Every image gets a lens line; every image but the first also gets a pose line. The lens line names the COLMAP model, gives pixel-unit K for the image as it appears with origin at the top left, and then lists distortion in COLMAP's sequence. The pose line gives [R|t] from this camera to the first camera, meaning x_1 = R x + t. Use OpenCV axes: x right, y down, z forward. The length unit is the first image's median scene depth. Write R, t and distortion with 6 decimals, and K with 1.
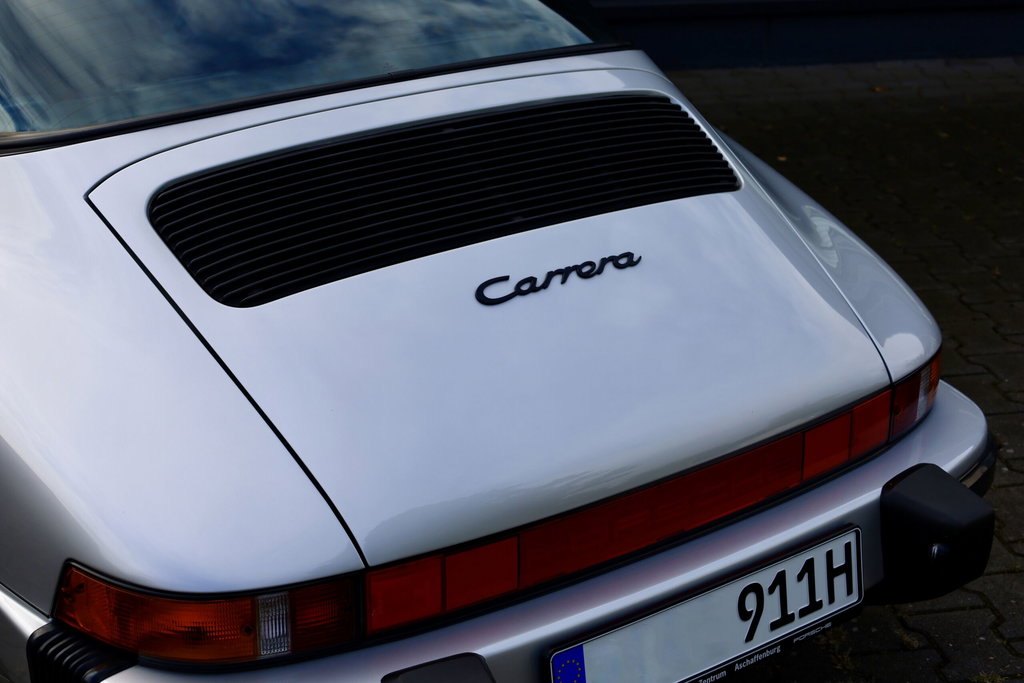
lens RADIAL K [[1667.3, 0, 512.0], [0, 1667.3, 341.5], [0, 0, 1]] dist [0.005864, 0.006924]
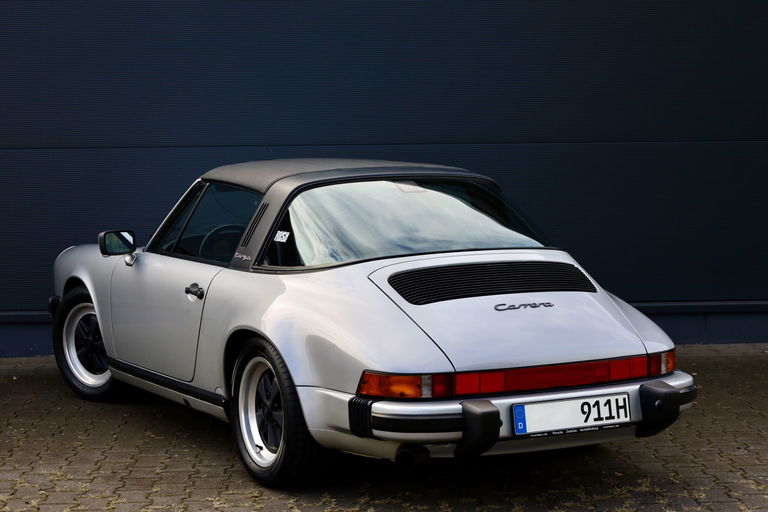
lens RADIAL K [[1703.2, 0, 384.0], [0, 1703.2, 256.0], [0, 0, 1]] dist [-0.000431, -0.221288]
pose [[0.990368, -0.003779, -0.138410, 0.201588], [-0.039319, 0.950800, -0.307299, 0.814197], [0.132762, 0.309781, 0.941493, -1.900713]]
